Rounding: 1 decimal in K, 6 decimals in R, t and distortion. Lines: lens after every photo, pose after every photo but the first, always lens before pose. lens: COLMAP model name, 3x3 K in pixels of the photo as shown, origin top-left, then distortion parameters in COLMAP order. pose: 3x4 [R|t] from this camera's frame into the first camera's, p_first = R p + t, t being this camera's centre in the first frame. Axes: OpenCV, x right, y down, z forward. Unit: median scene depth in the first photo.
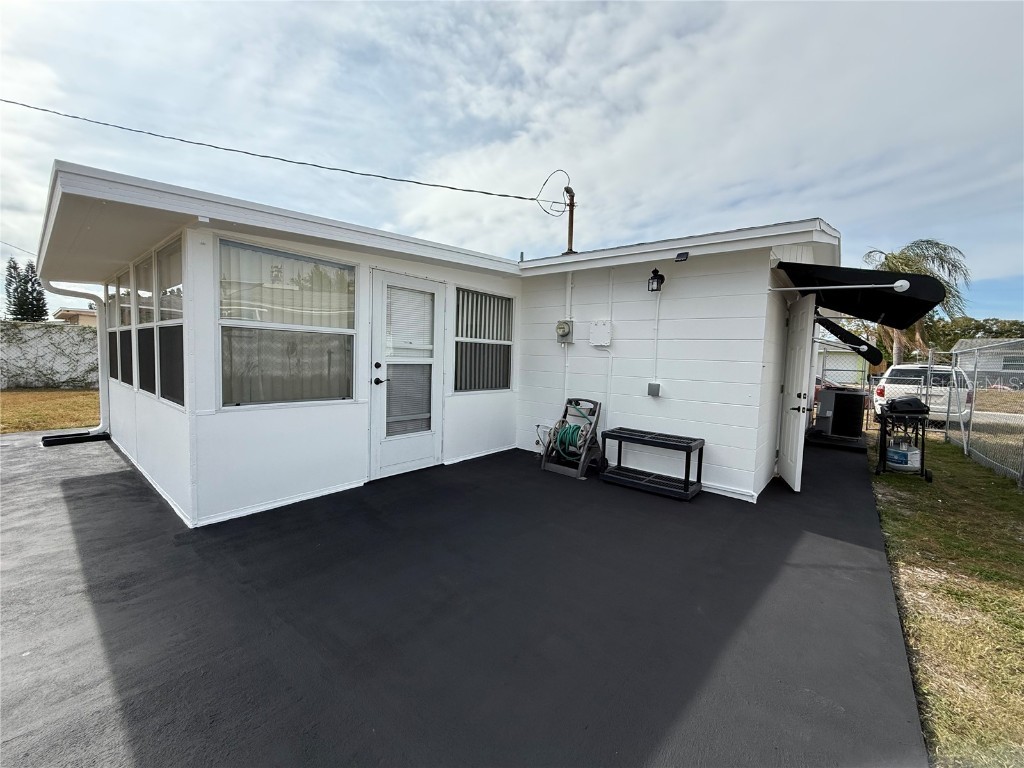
lens RADIAL K [[407.5, 0, 508.0], [0, 407.5, 382.4], [0, 0, 1]] dist [-0.000274, 0.000604]
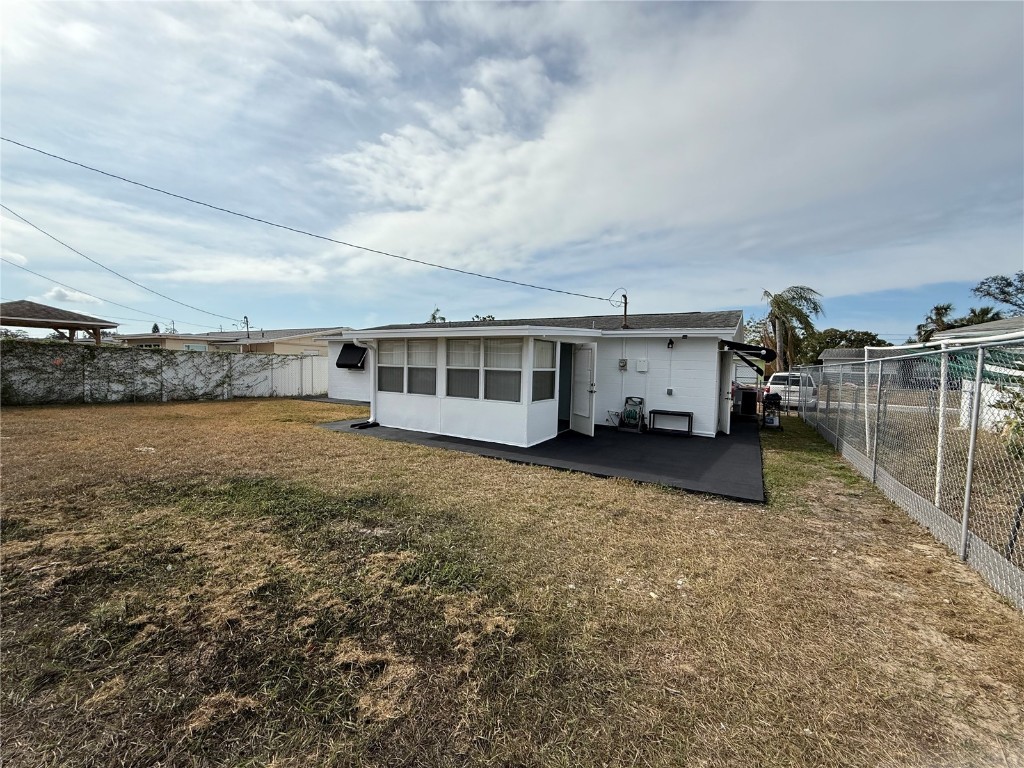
lens RADIAL K [[407.5, 0, 515.9], [0, 407.5, 376.6], [0, 0, 1]] dist [-0.000274, 0.000604]
pose [[0.985684, -0.015410, 0.167900, -0.606465], [0.019460, 0.999557, -0.022506, -0.022177], [-0.167479, 0.025451, 0.985547, -0.759142]]
